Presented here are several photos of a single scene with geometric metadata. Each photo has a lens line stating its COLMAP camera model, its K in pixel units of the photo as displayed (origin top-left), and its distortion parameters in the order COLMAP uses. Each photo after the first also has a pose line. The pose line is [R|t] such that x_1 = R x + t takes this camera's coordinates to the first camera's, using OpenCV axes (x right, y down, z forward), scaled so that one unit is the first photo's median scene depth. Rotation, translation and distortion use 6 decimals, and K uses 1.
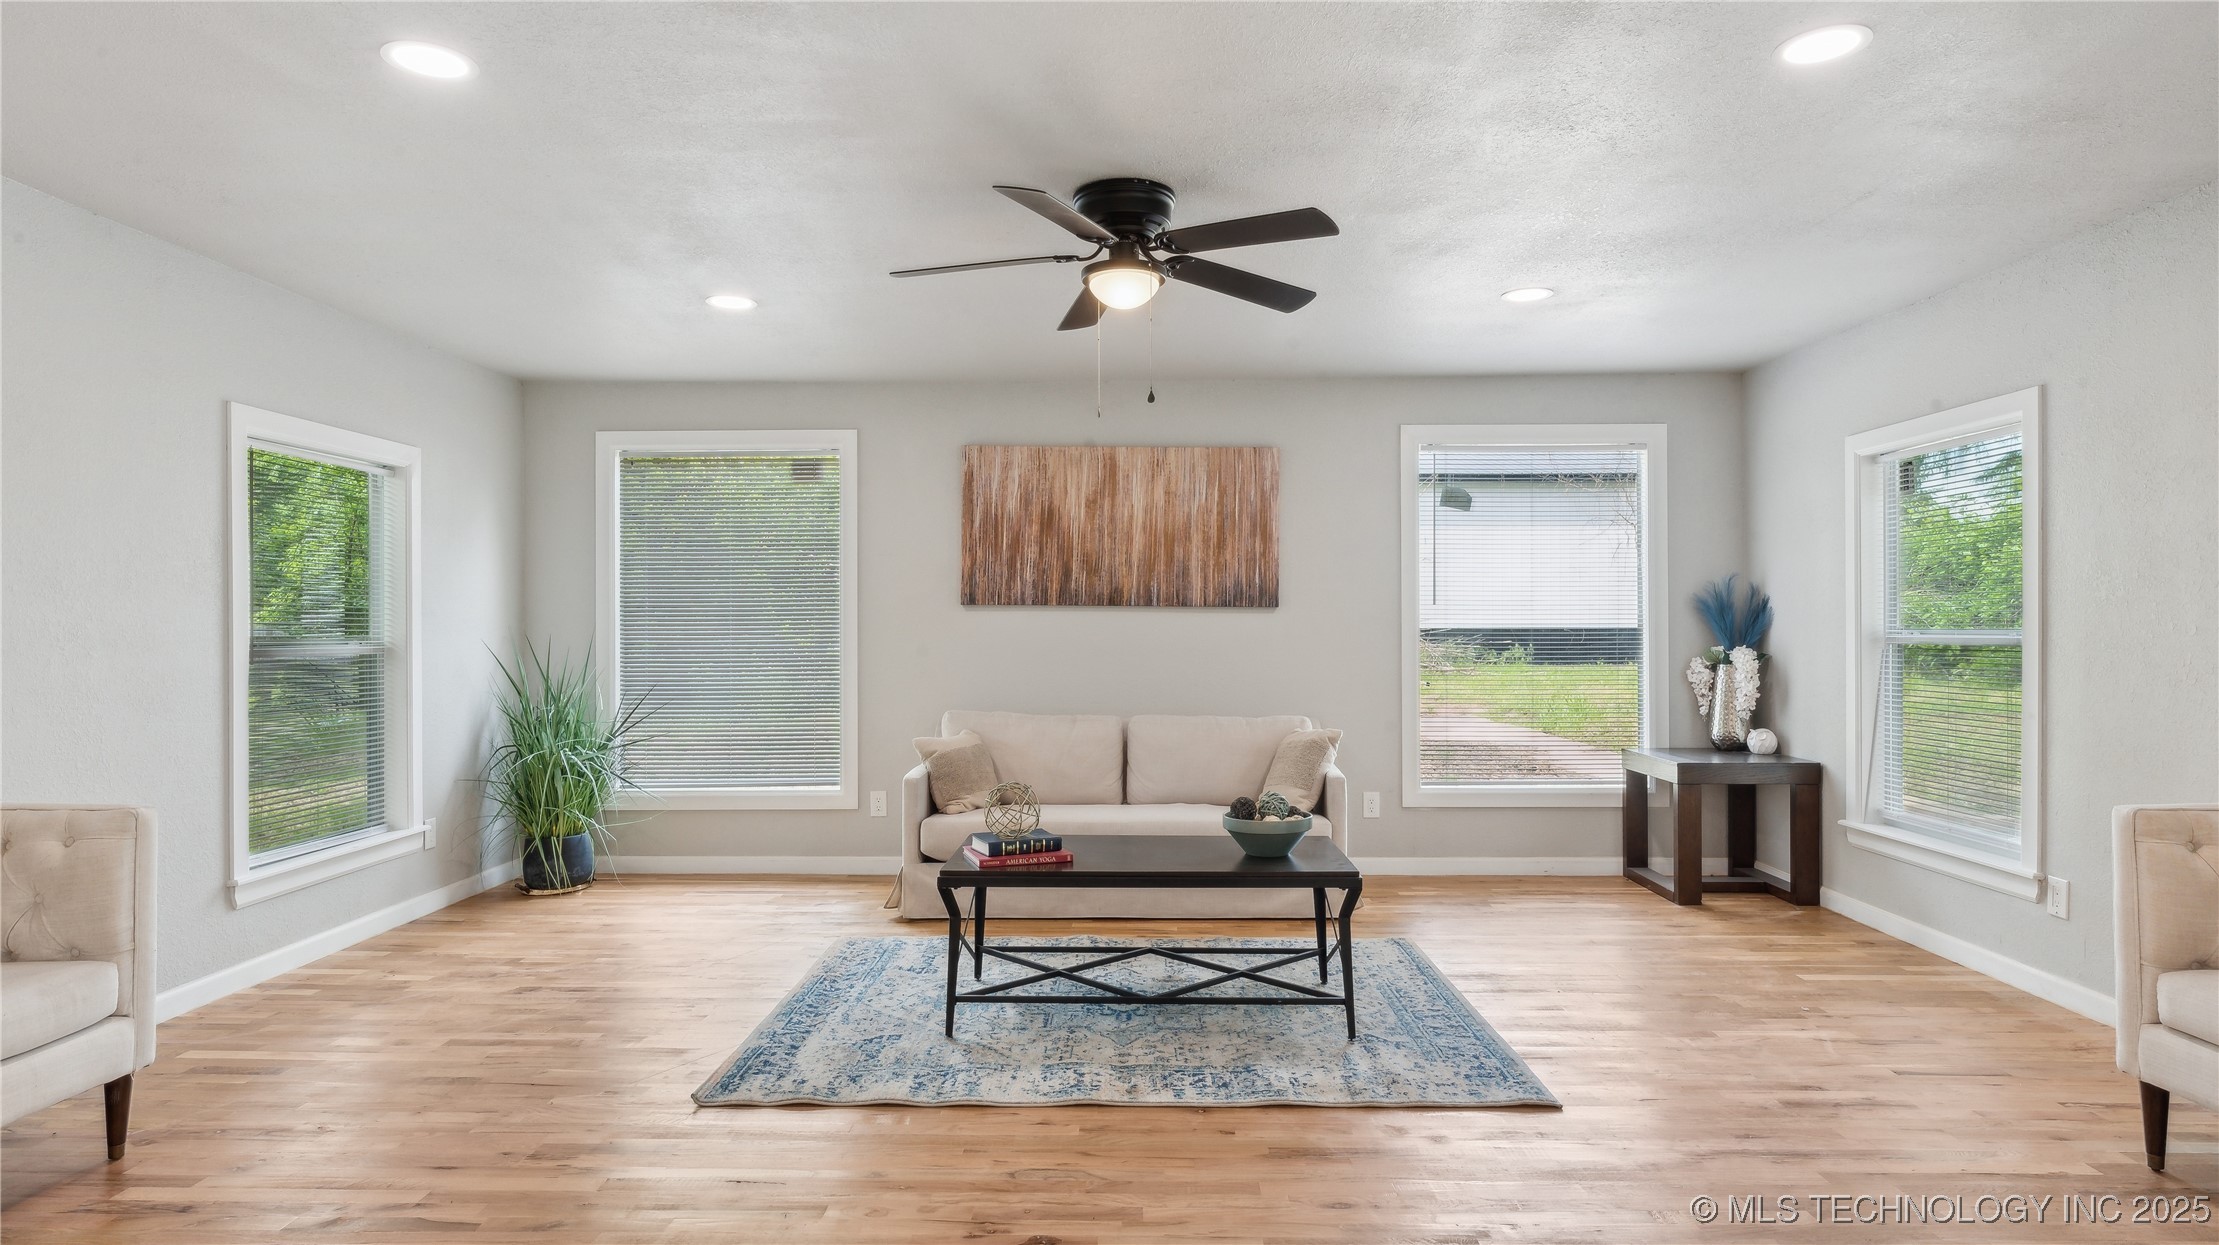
lens RADIAL K [[1202.8, 0, 1120.8], [0, 1202.8, 622.8], [0, 0, 1]] dist [-0.003527, 0.005668]
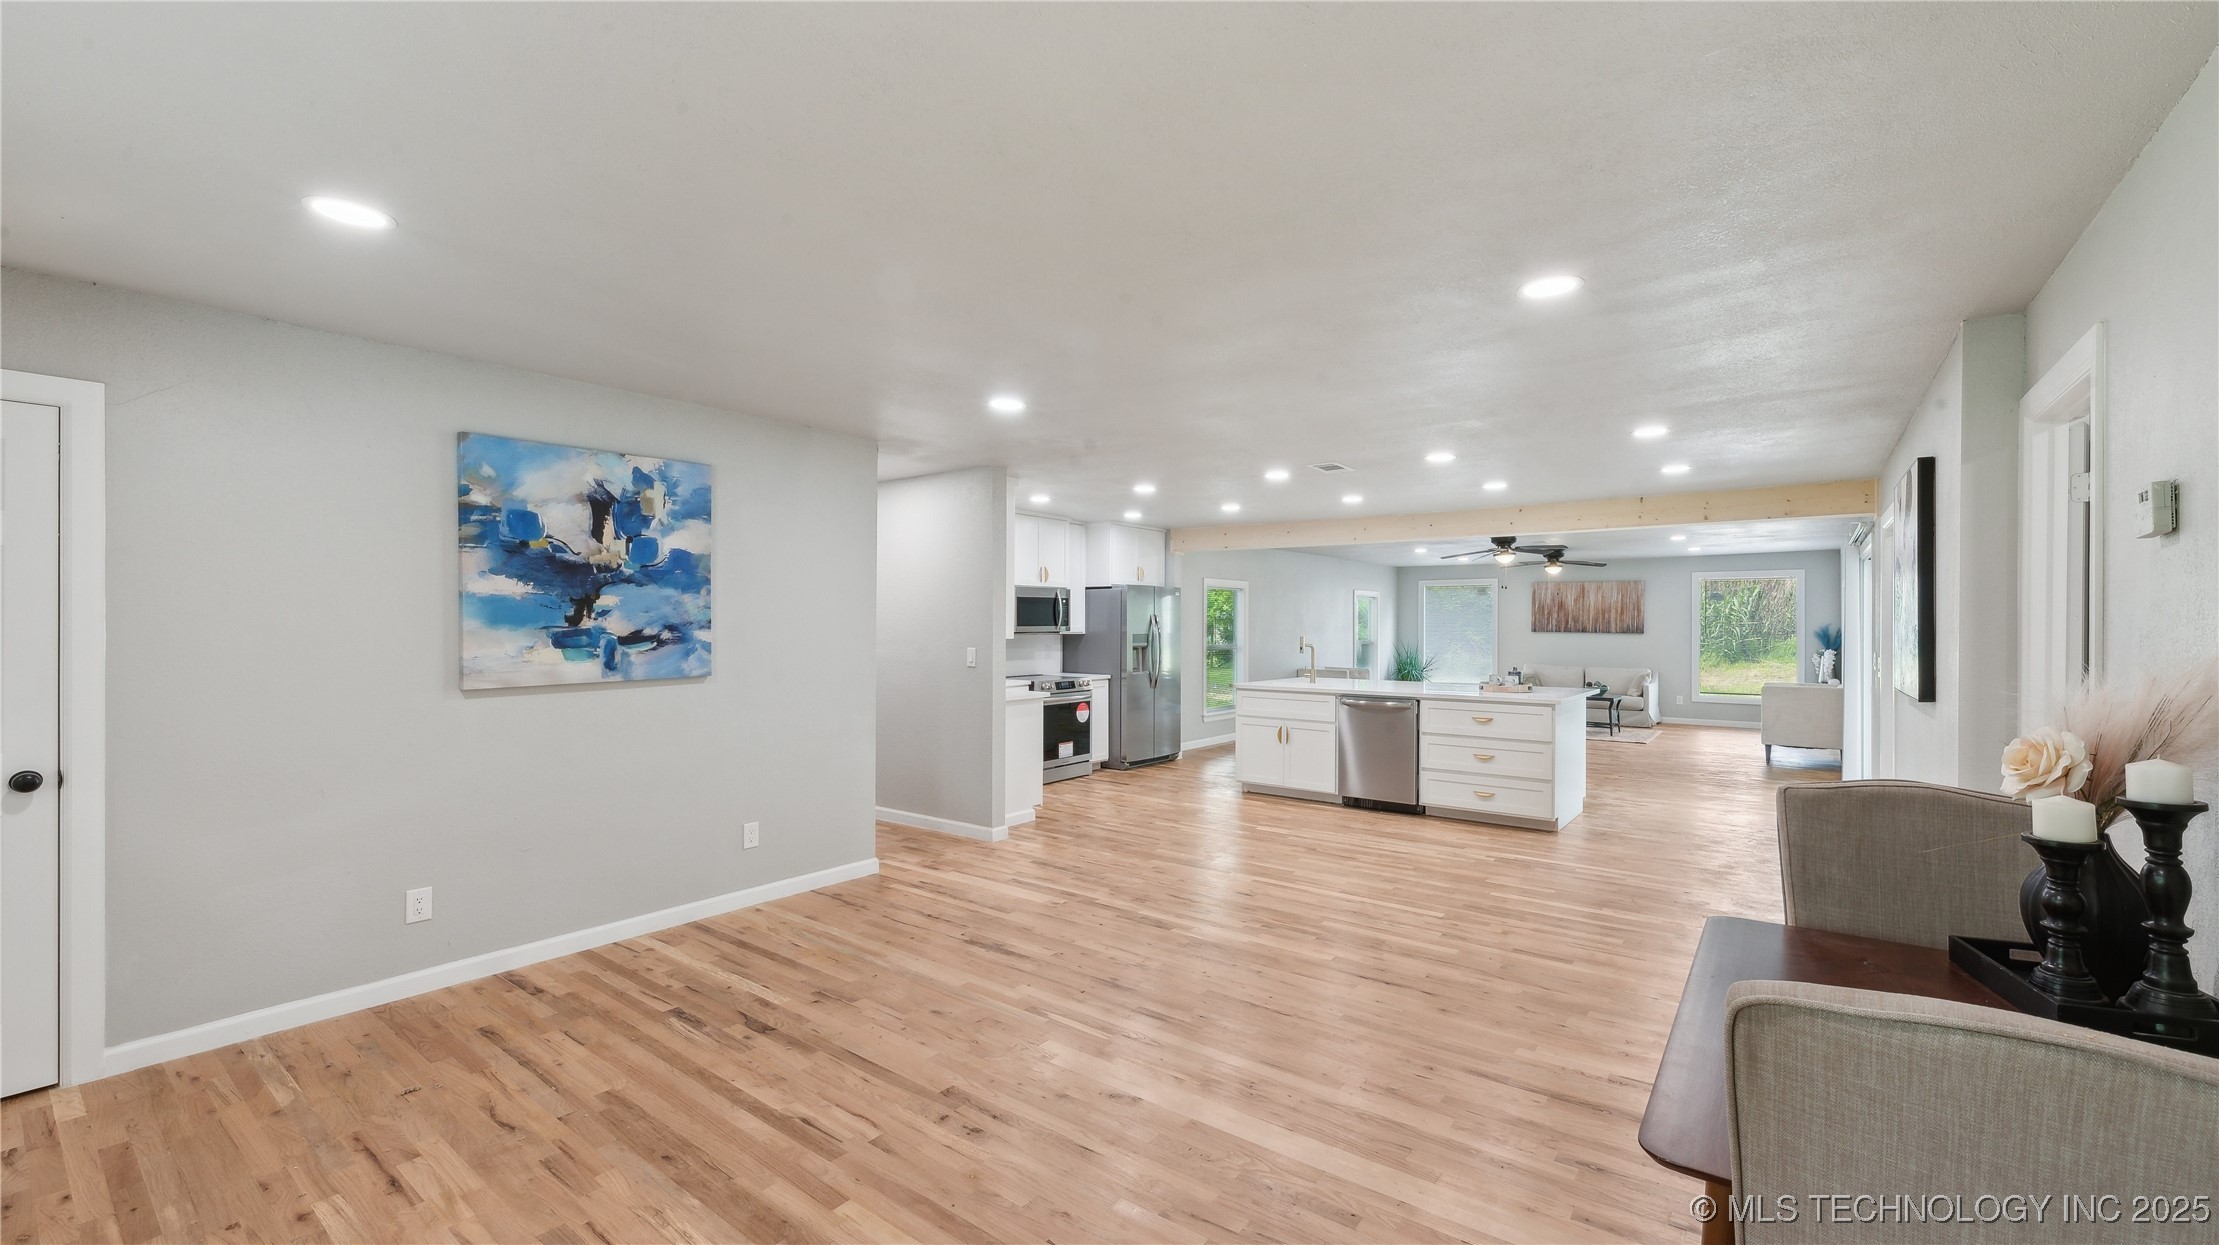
lens RADIAL K [[902.8, 0, 1119.4], [0, 902.8, 625.4], [0, 0, 1]] dist [-0.000811, 0.001258]
pose [[0.806601, 0.005354, -0.591073, 0.419171], [-0.002888, 0.999983, 0.005117, -0.042487], [0.591090, -0.002420, 0.806602, -1.656837]]
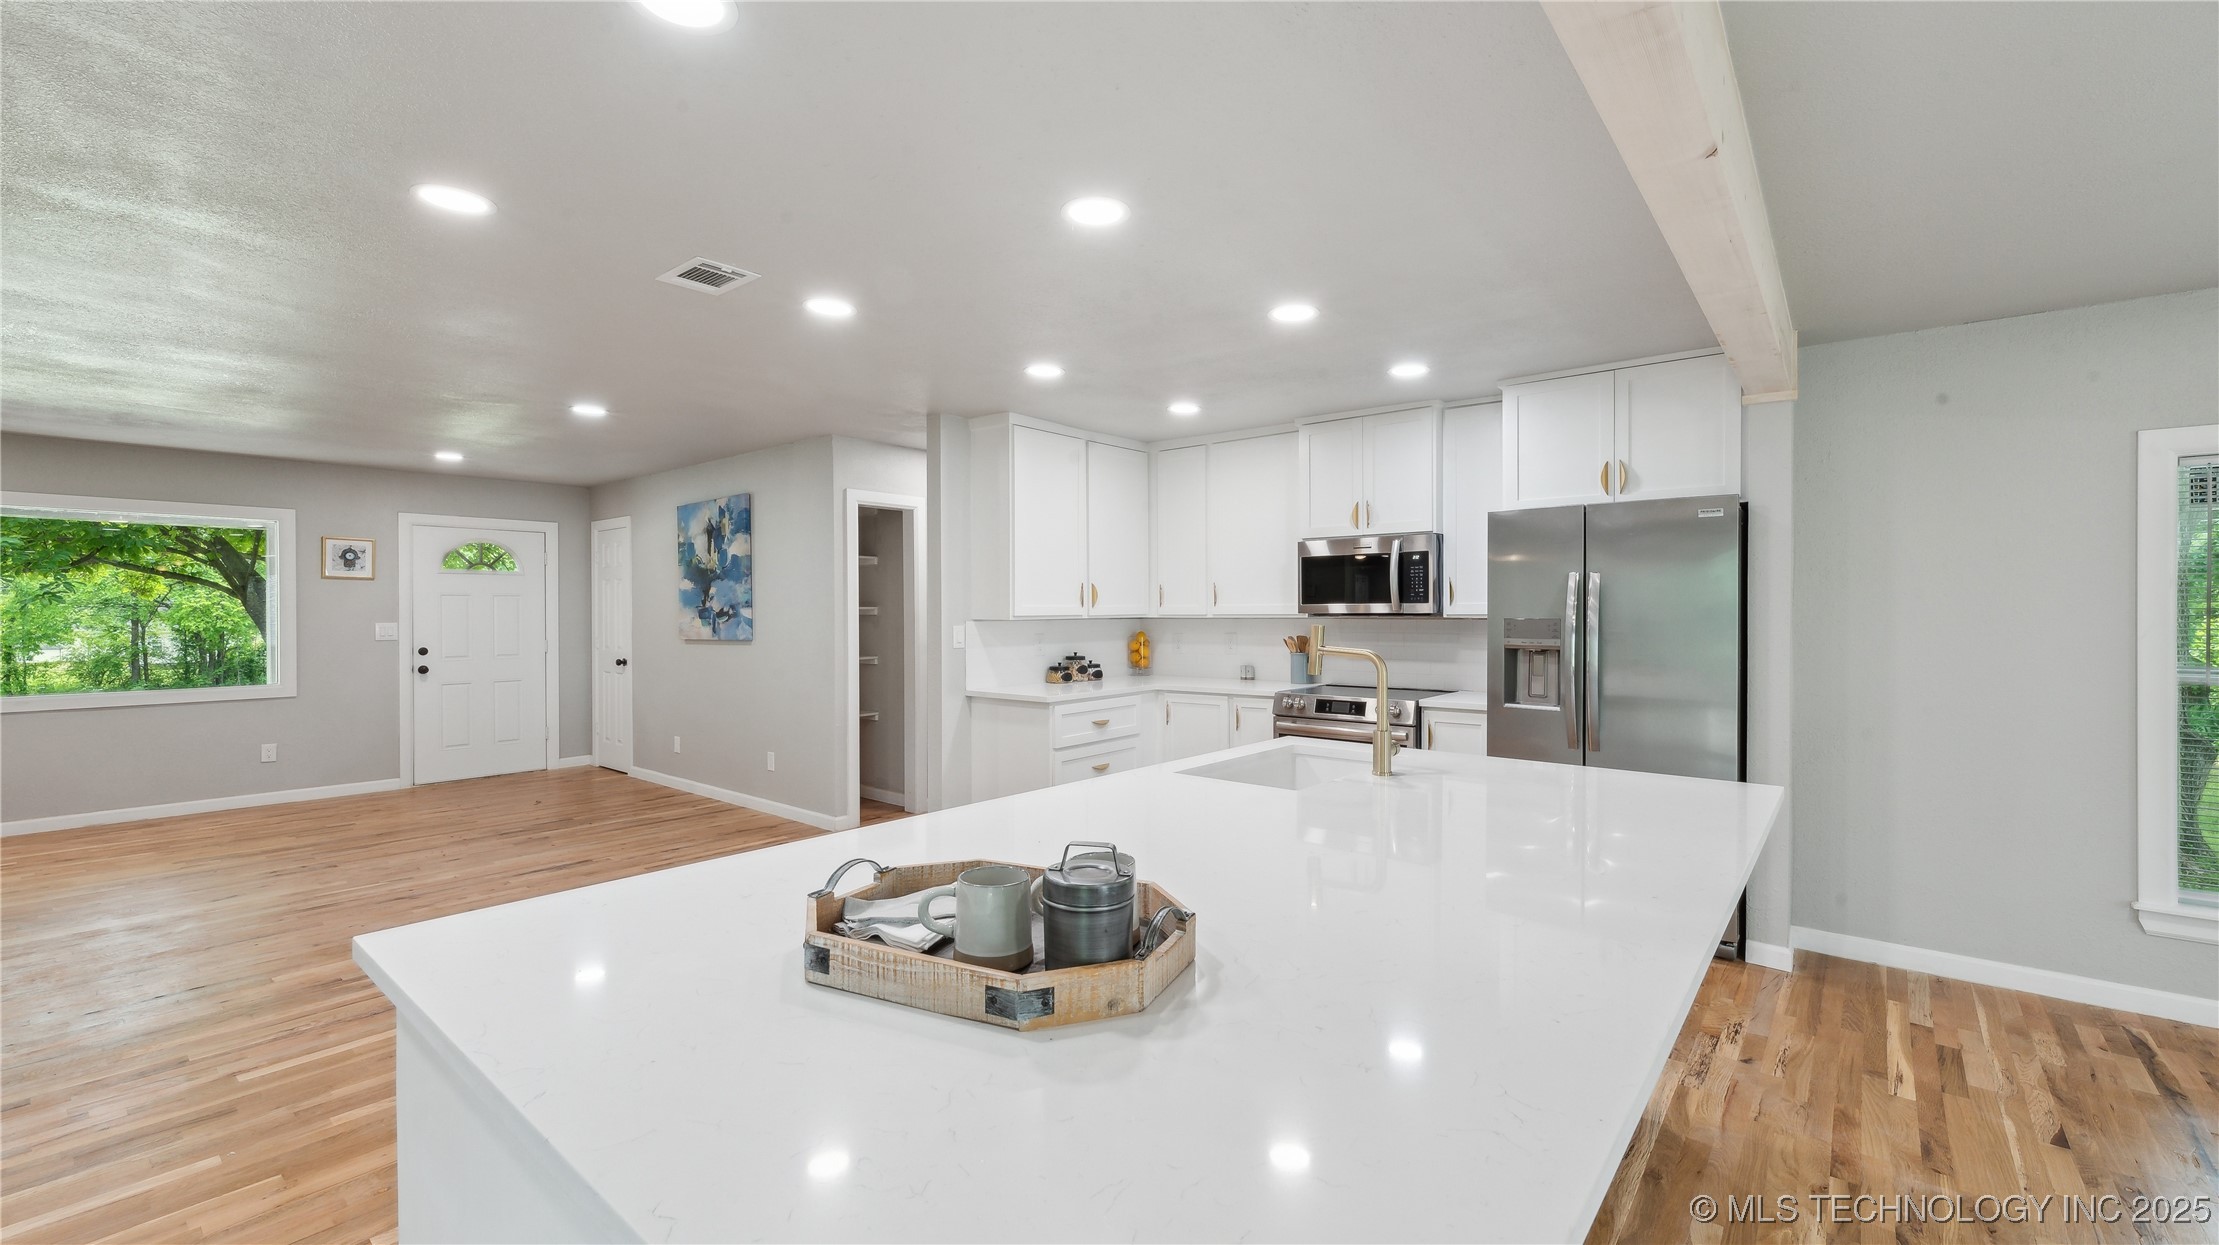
lens RADIAL K [[902.8, 0, 1120.3], [0, 902.8, 618.4], [0, 0, 1]] dist [-0.000811, 0.001258]
pose [[-0.622203, 0.008794, -0.782806, 0.264428], [0.005338, 0.999961, 0.006990, -0.026855], [0.782838, 0.000170, -0.622226, -0.216936]]
